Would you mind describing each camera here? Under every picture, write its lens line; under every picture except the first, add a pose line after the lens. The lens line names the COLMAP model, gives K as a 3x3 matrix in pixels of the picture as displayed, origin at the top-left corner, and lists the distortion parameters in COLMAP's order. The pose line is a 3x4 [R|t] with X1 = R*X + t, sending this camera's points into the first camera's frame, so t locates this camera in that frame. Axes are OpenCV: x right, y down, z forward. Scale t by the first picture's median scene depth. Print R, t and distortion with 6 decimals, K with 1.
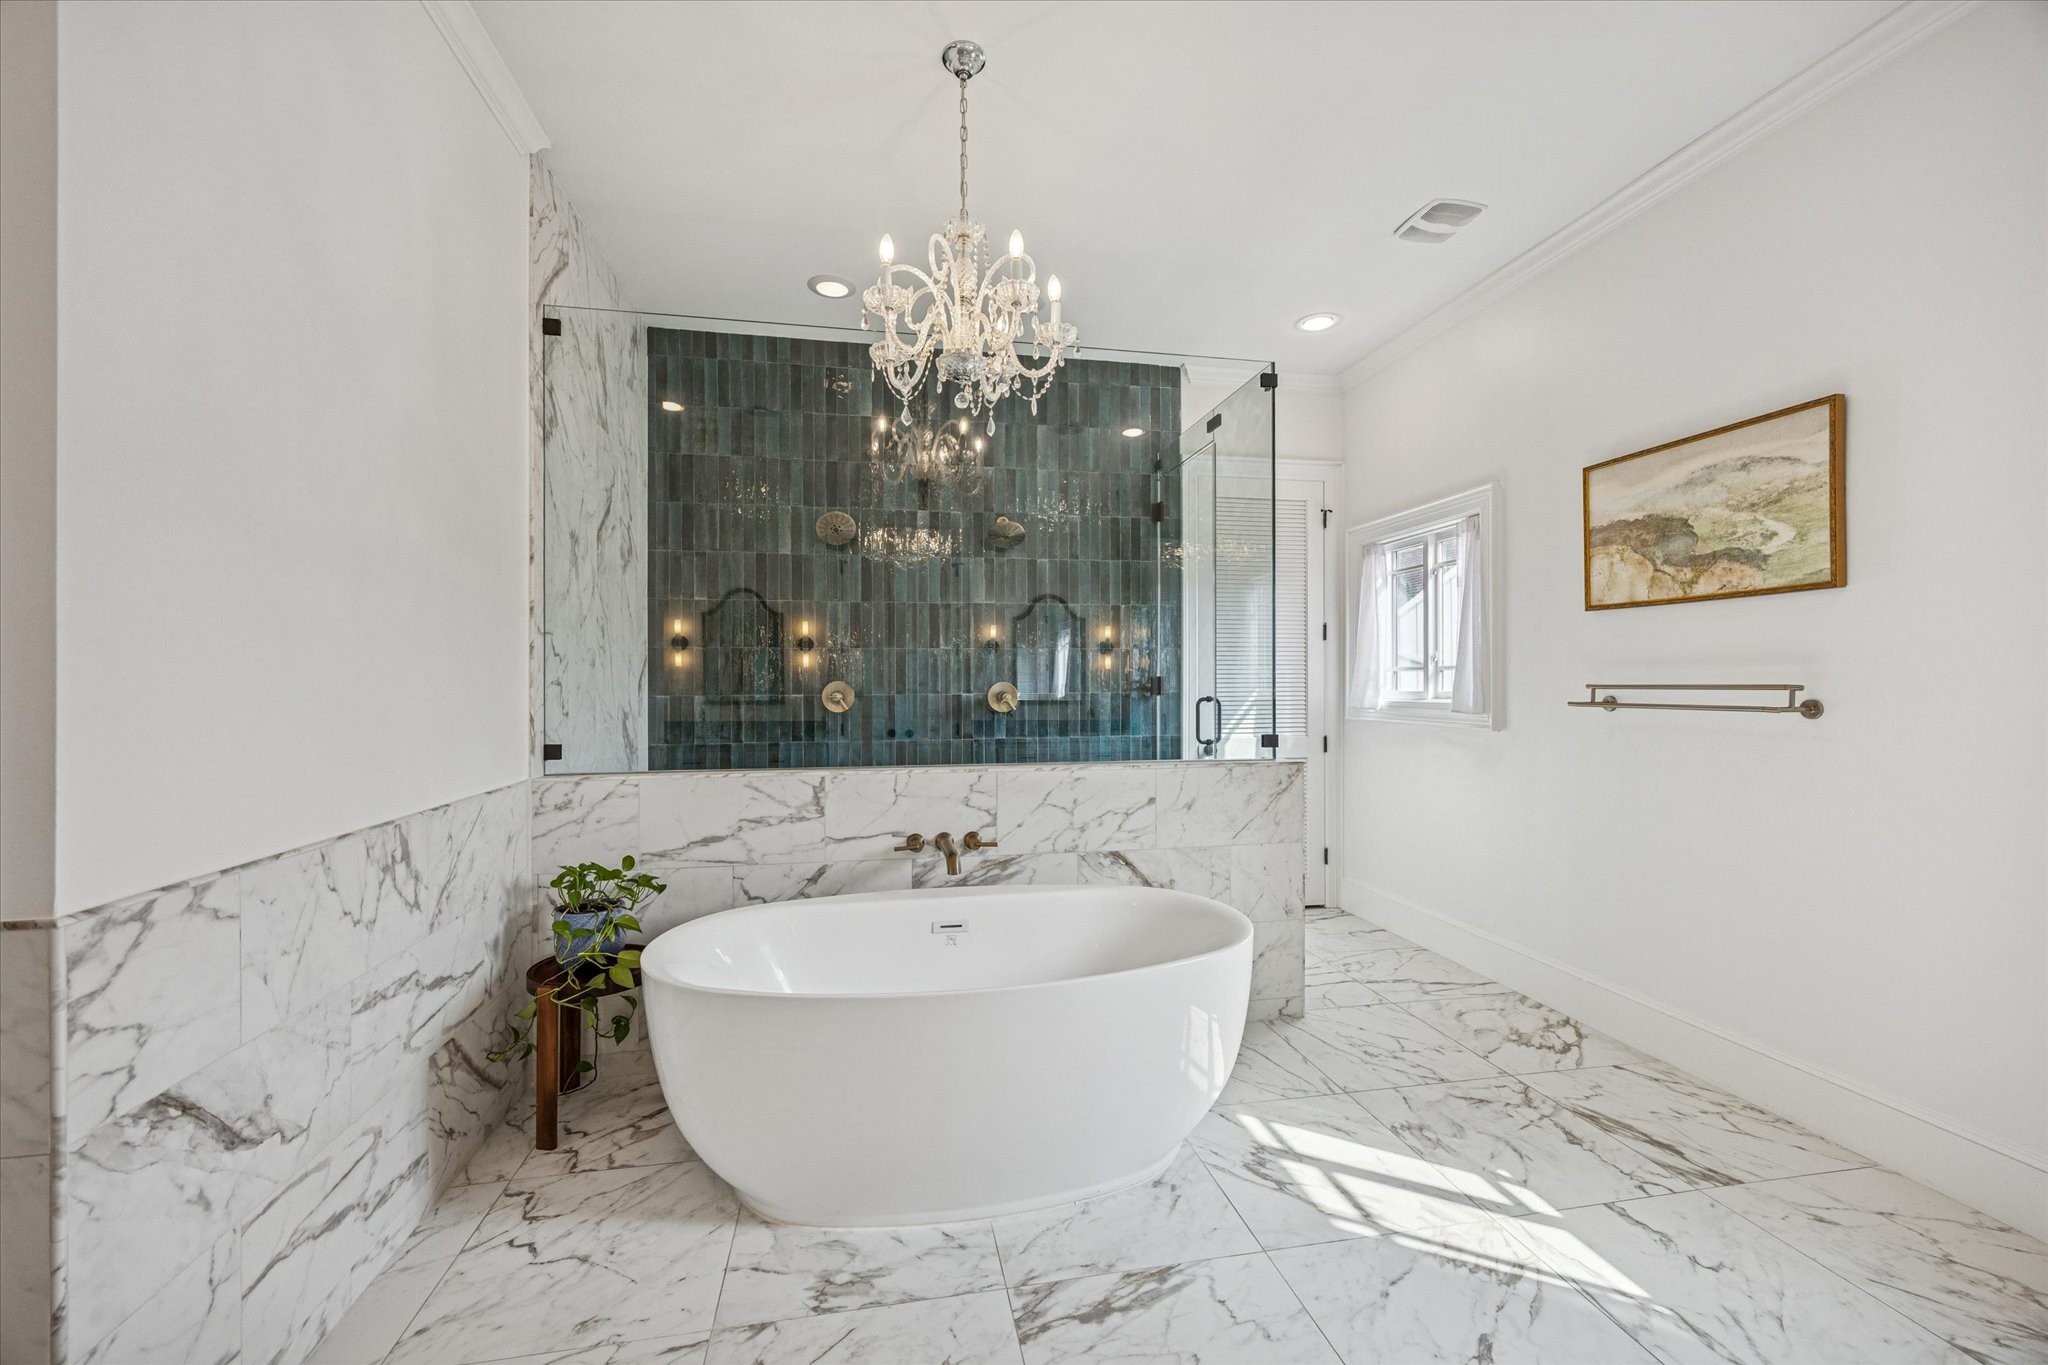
lens RADIAL K [[786.7, 0, 1021.0], [0, 786.7, 680.8], [0, 0, 1]] dist [0.010386, 0.000081]
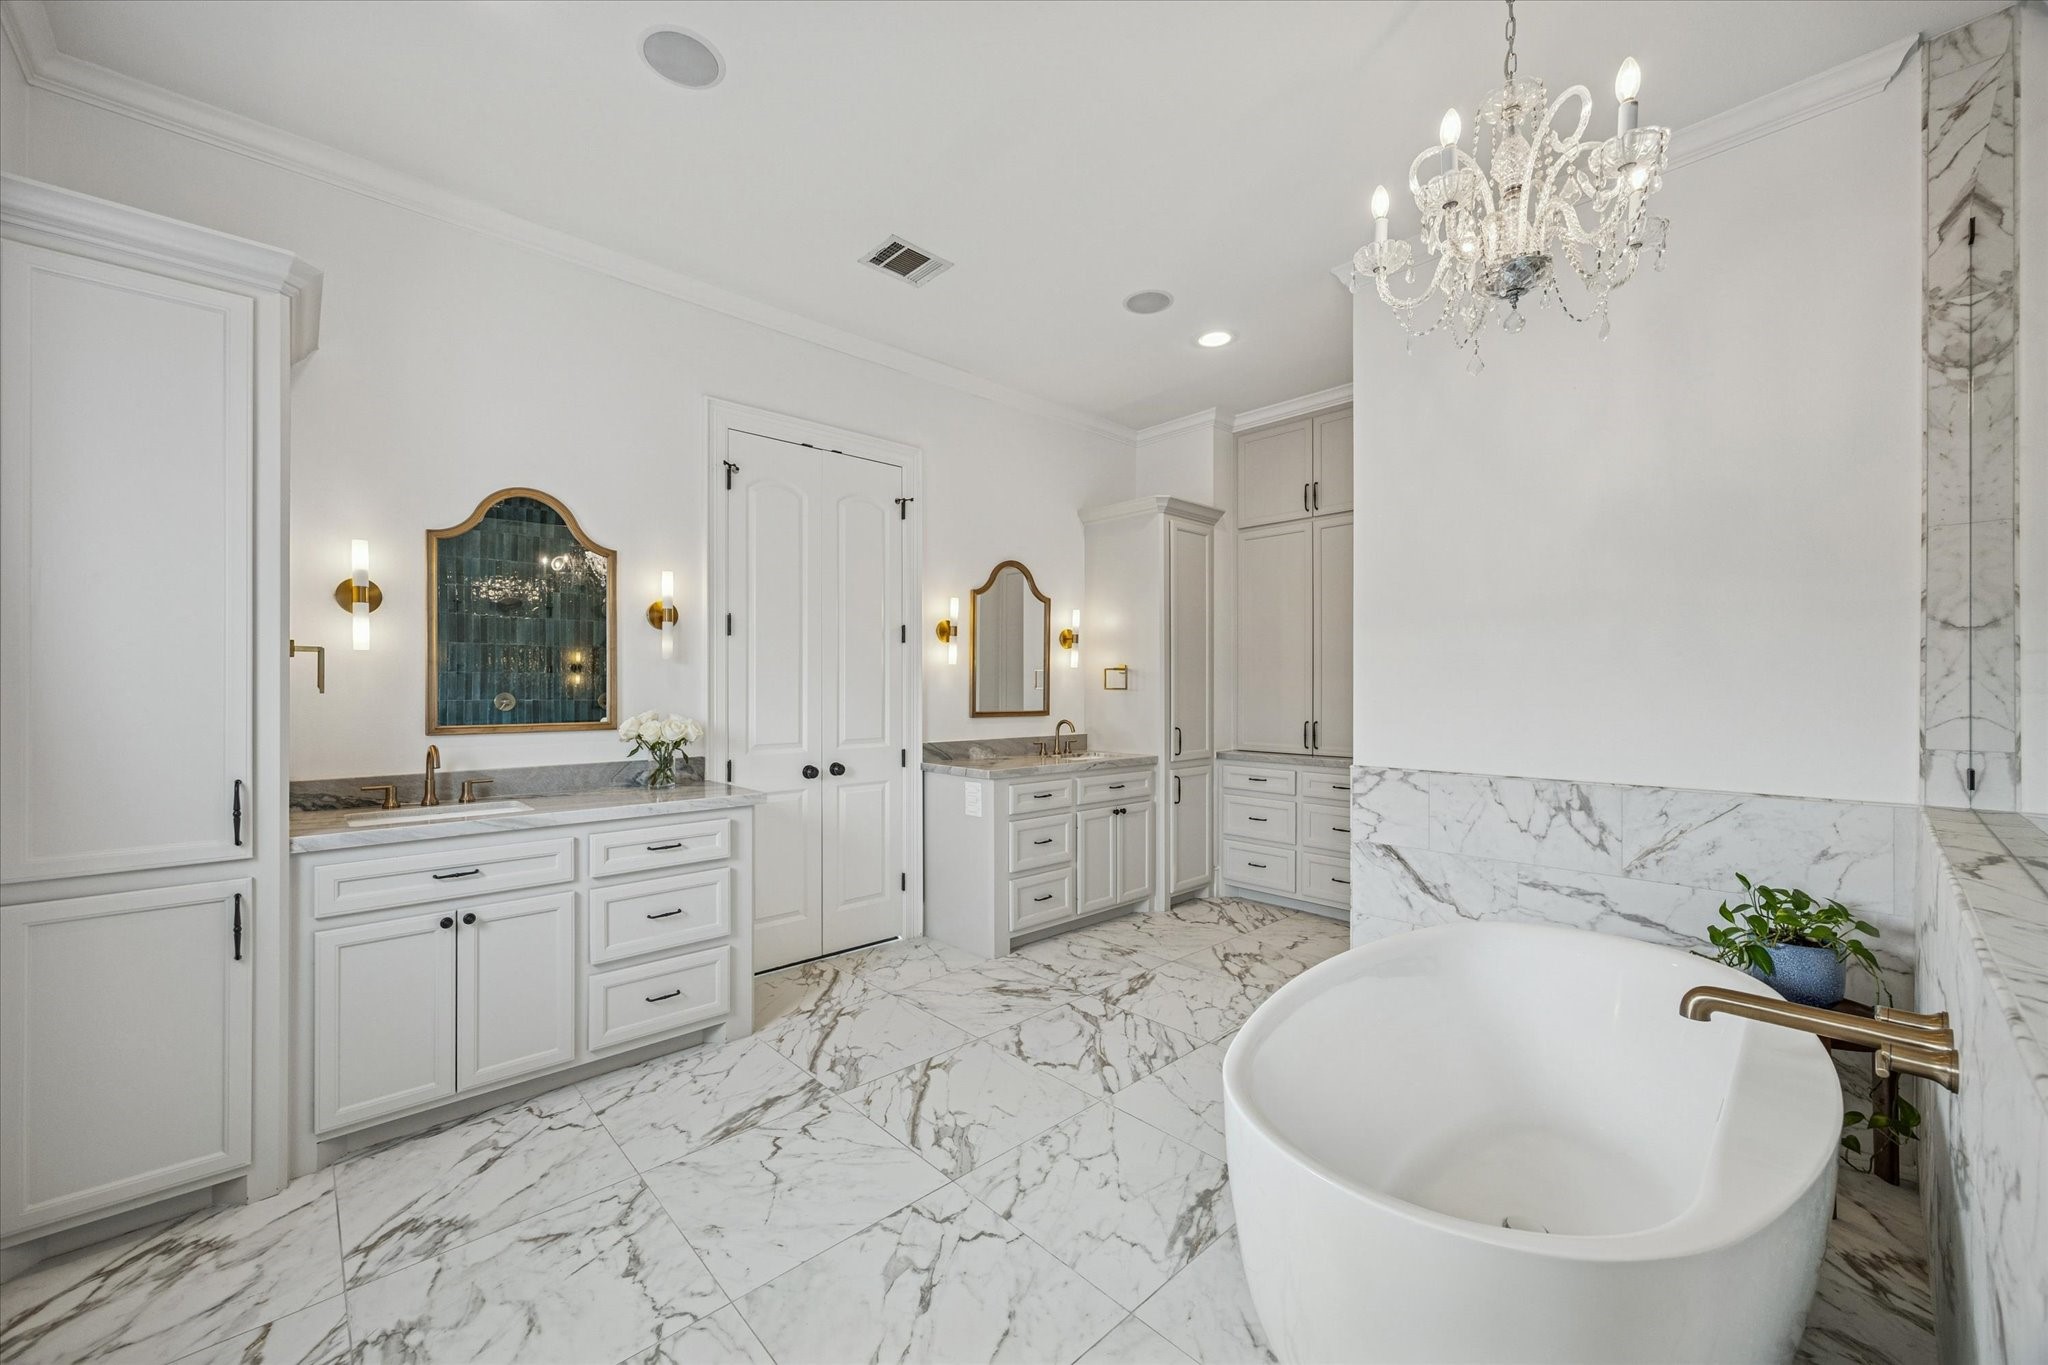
lens RADIAL K [[786.7, 0, 1020.4], [0, 786.7, 688.5], [0, 0, 1]] dist [0.010386, 0.000081]
pose [[-0.841348, -0.003175, -0.540484, 1.204610], [-0.000240, 0.999985, -0.005500, 0.012399], [0.540493, -0.004498, -0.841336, 2.254157]]
